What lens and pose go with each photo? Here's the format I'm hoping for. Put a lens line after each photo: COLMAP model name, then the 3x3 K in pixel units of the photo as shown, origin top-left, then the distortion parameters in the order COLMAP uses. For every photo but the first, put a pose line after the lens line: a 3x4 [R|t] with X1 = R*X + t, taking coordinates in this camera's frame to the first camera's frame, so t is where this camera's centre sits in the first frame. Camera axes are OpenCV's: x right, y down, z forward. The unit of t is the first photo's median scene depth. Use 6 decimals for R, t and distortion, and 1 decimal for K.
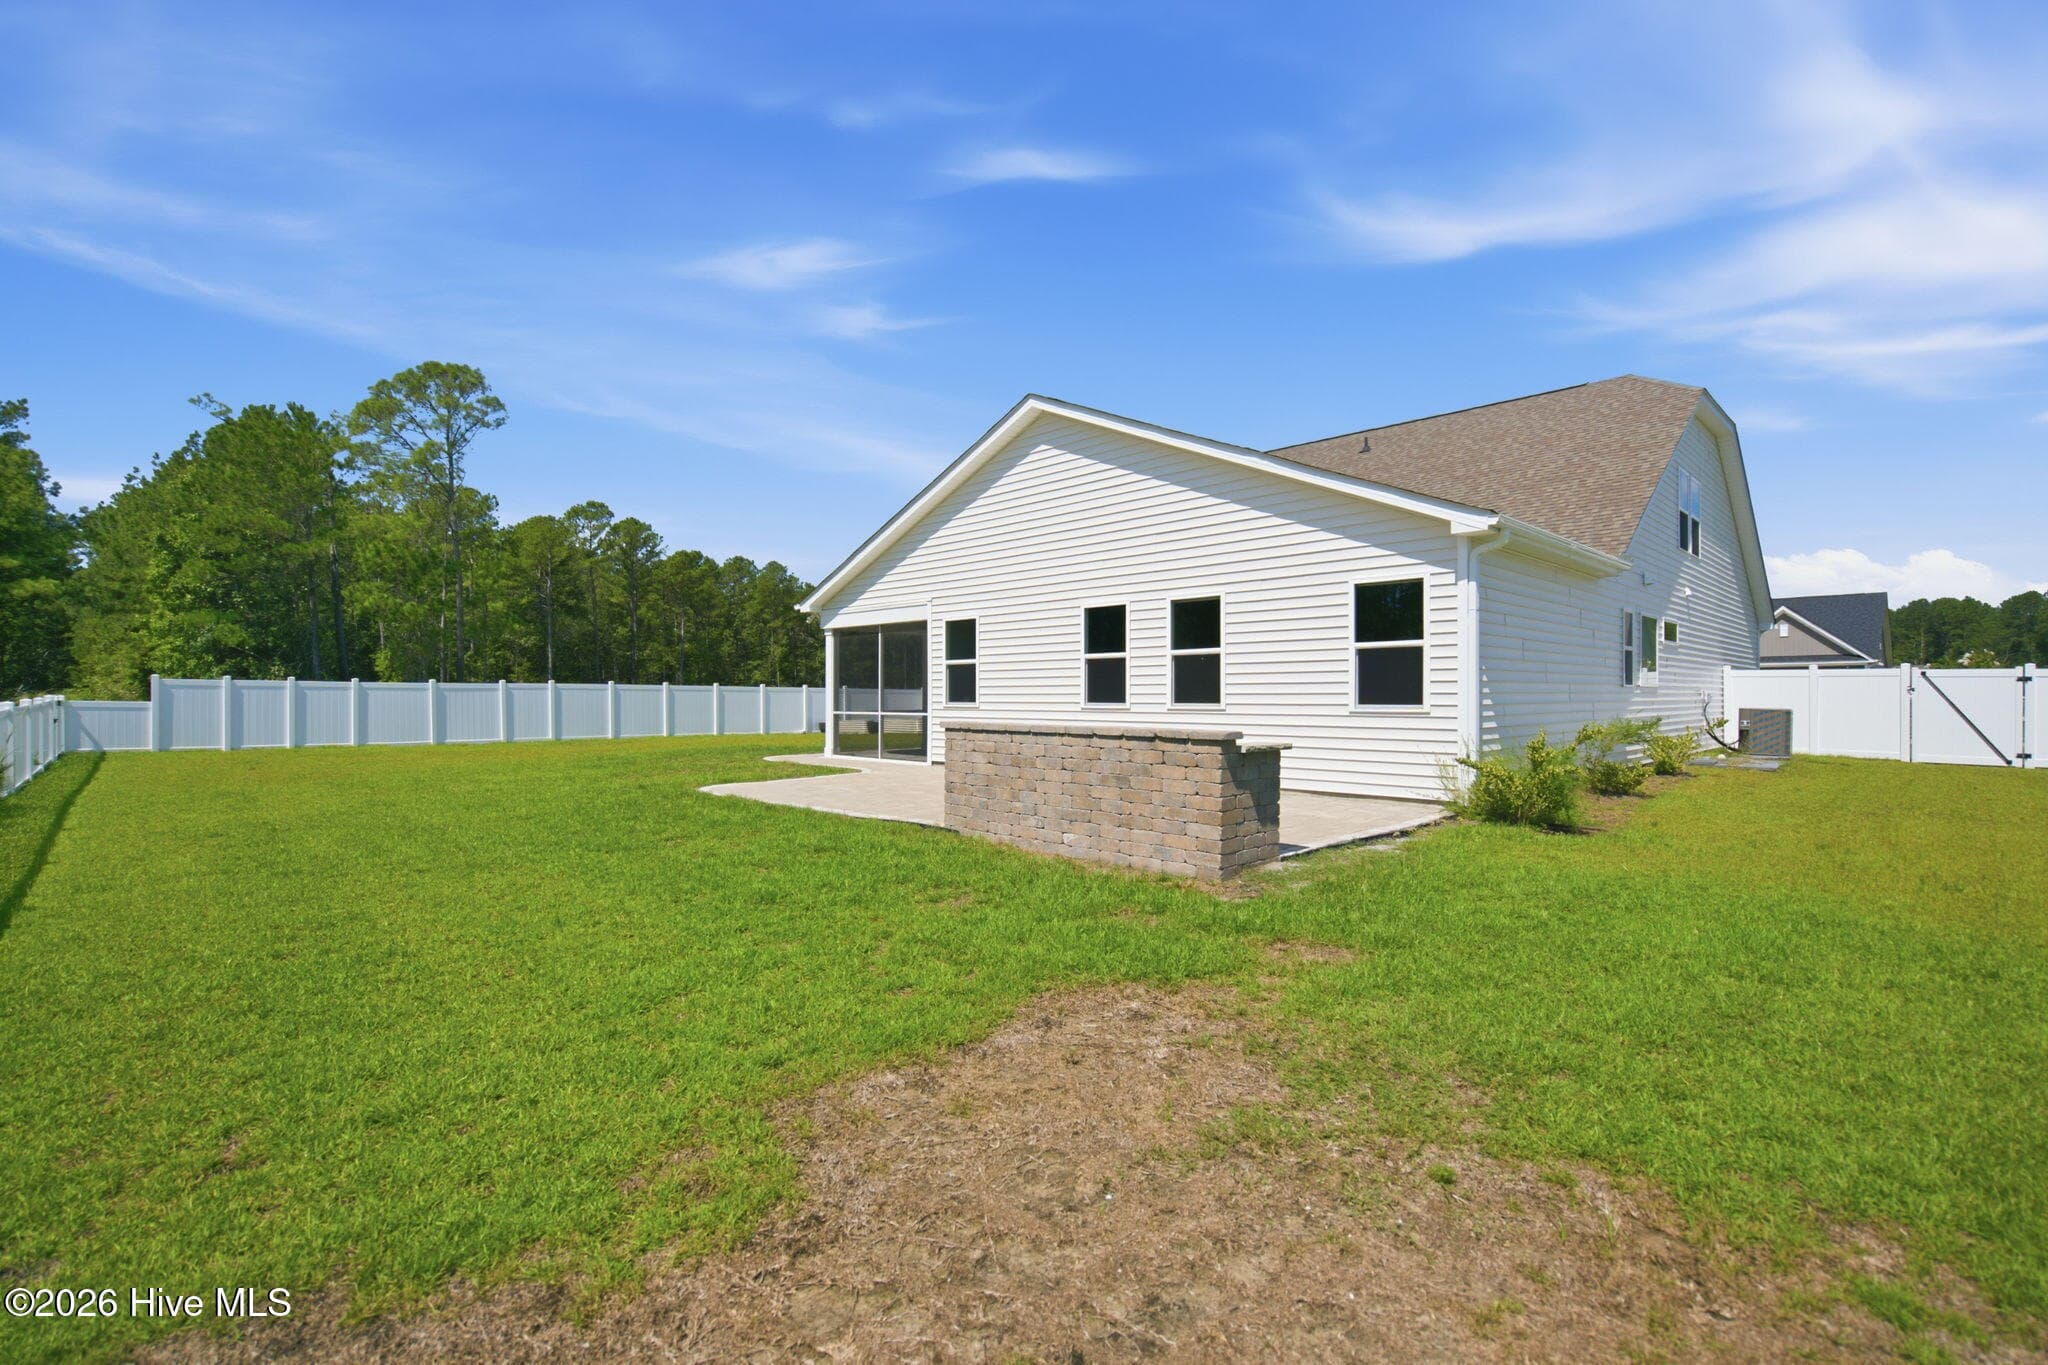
lens RADIAL K [[910.6, 0, 1024.0], [0, 910.6, 682.5], [0, 0, 1]] dist [0.000588, -0.000067]
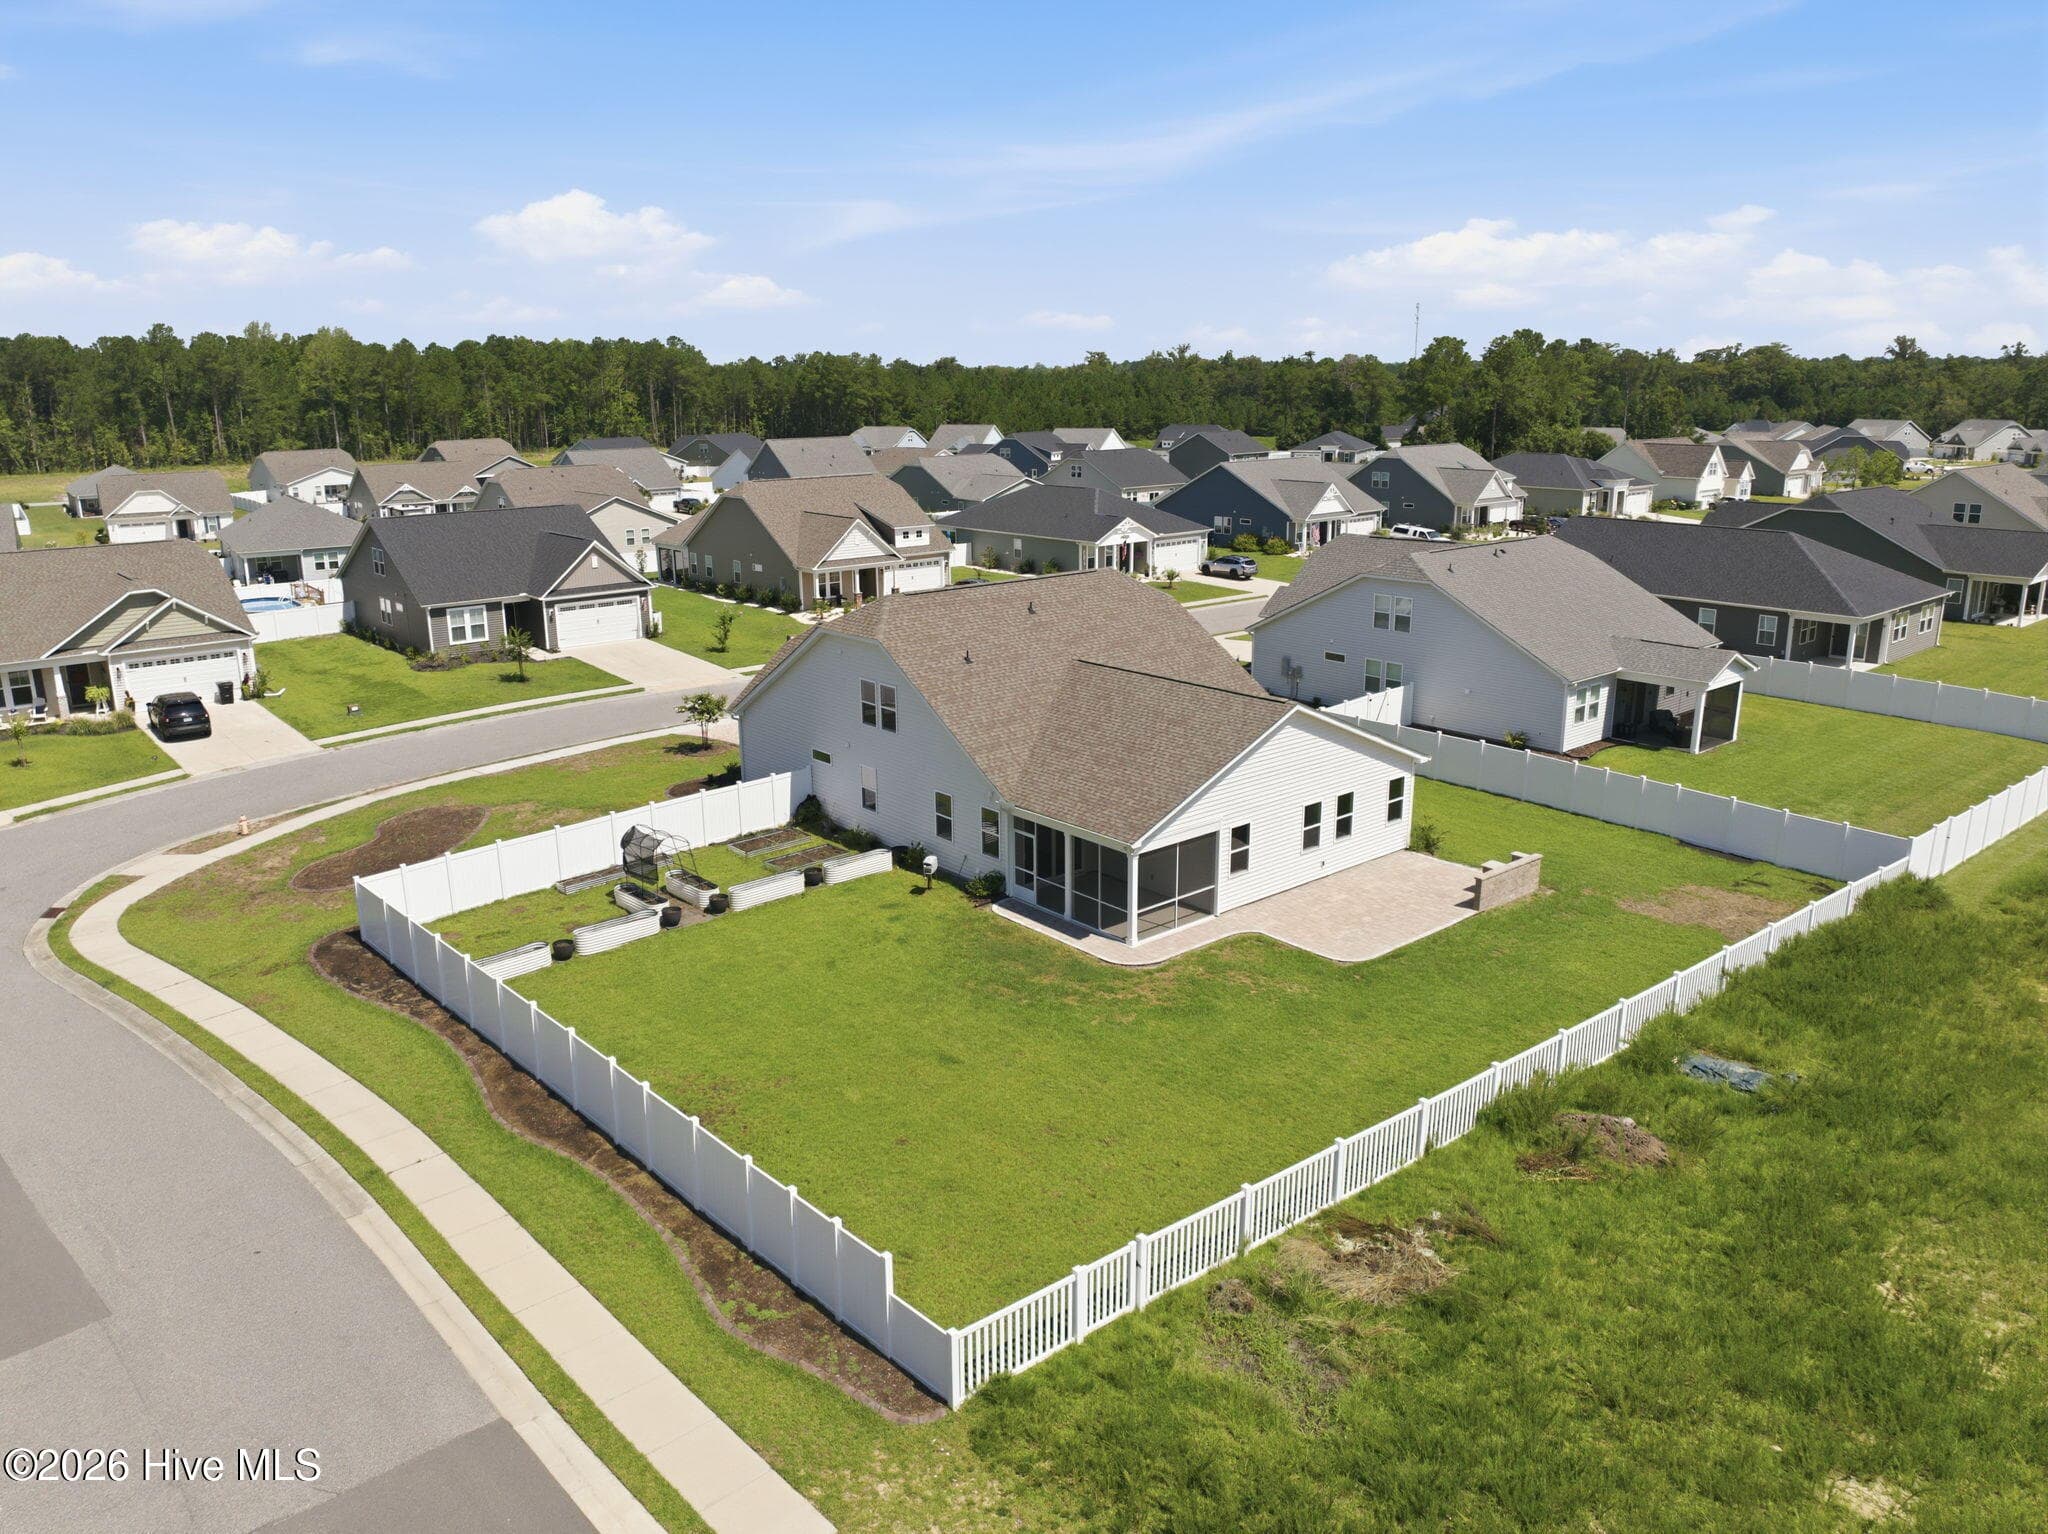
lens RADIAL K [[1438.2, 0, 1011.1], [0, 1438.2, 756.4], [0, 0, 1]] dist [-0.025891, -0.023028]
pose [[0.094607, -0.249774, 0.963671, -3.455725], [0.000394, 0.968023, 0.250863, -1.123982], [-0.995515, -0.023353, 0.091680, 1.553388]]
